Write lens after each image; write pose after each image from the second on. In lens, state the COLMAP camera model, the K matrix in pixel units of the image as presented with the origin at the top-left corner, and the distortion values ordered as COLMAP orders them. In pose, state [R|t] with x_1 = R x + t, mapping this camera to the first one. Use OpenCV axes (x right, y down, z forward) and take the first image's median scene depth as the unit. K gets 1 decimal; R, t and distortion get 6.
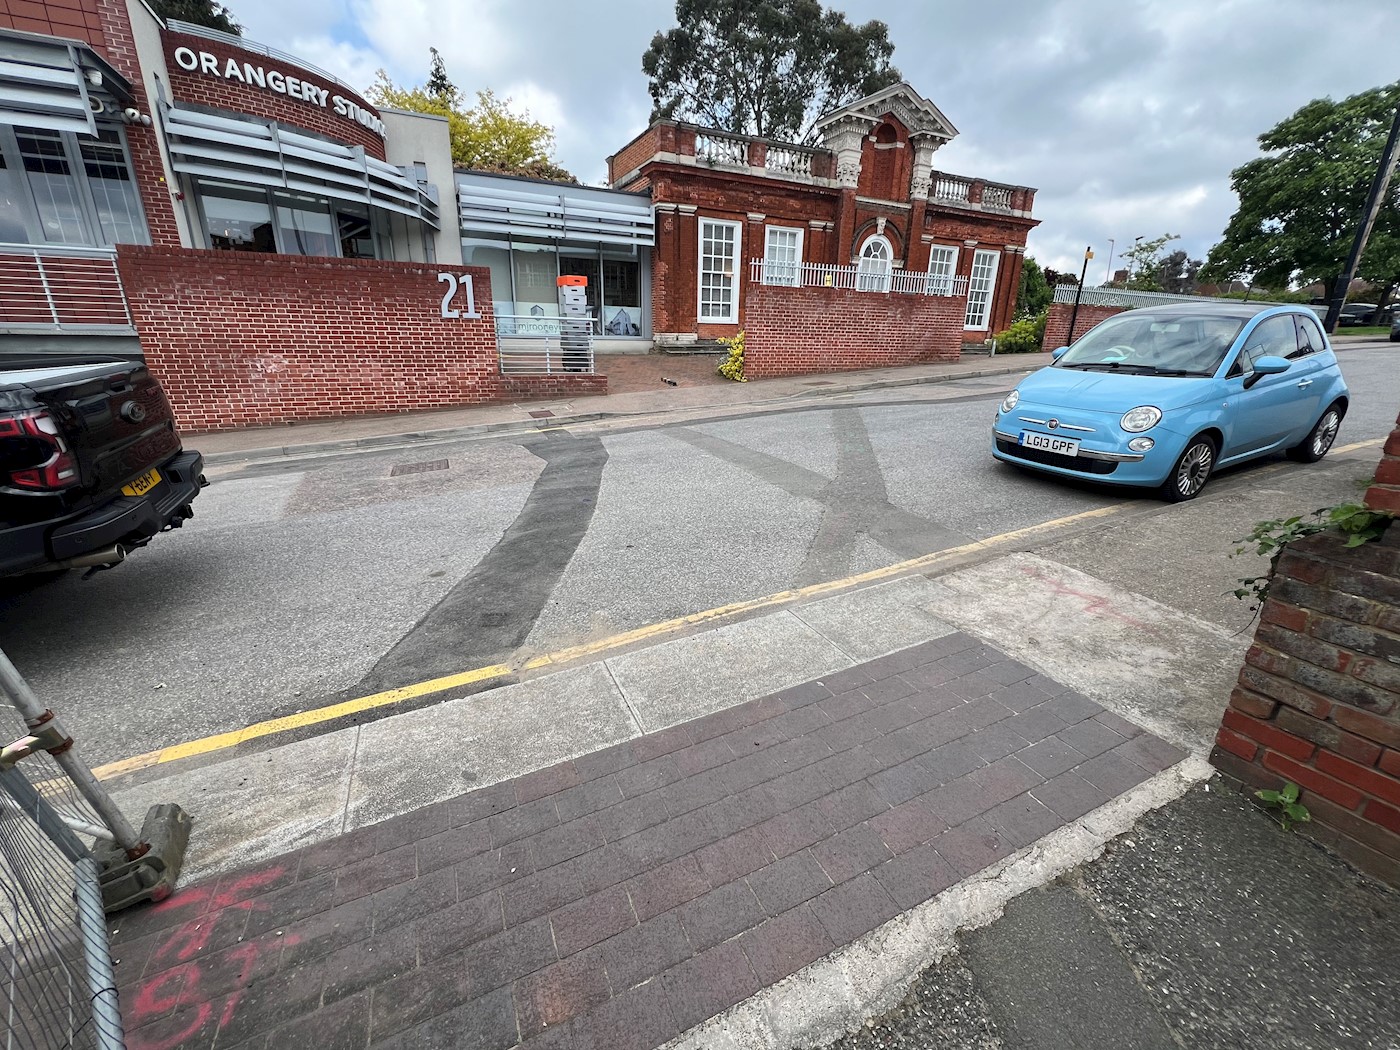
lens RADIAL K [[576.2, 0, 700.0], [0, 576.2, 525.0], [0, 0, 1]] dist [-0.001028, -0.000053]
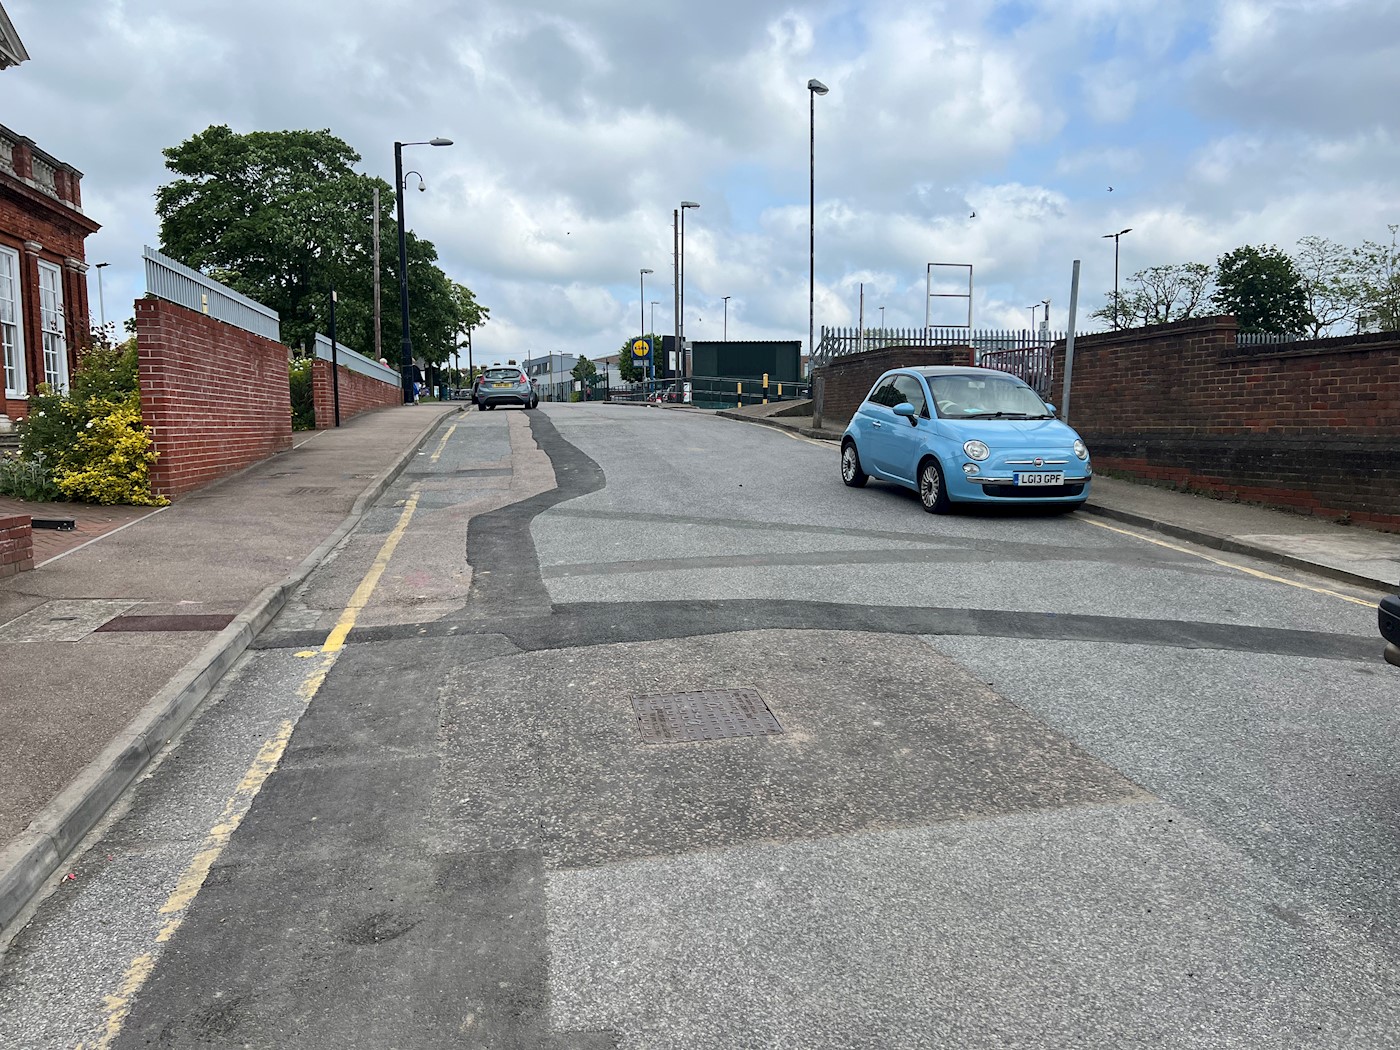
lens RADIAL K [[1041.6, 0, 693.2], [0, 1041.6, 524.7], [0, 0, 1]] dist [0.048319, -0.031162]
pose [[0.258753, -0.119821, 0.958483, -2.049335], [0.320355, 0.946761, 0.031873, -0.442518], [-0.911274, 0.298808, 0.283362, 1.370174]]
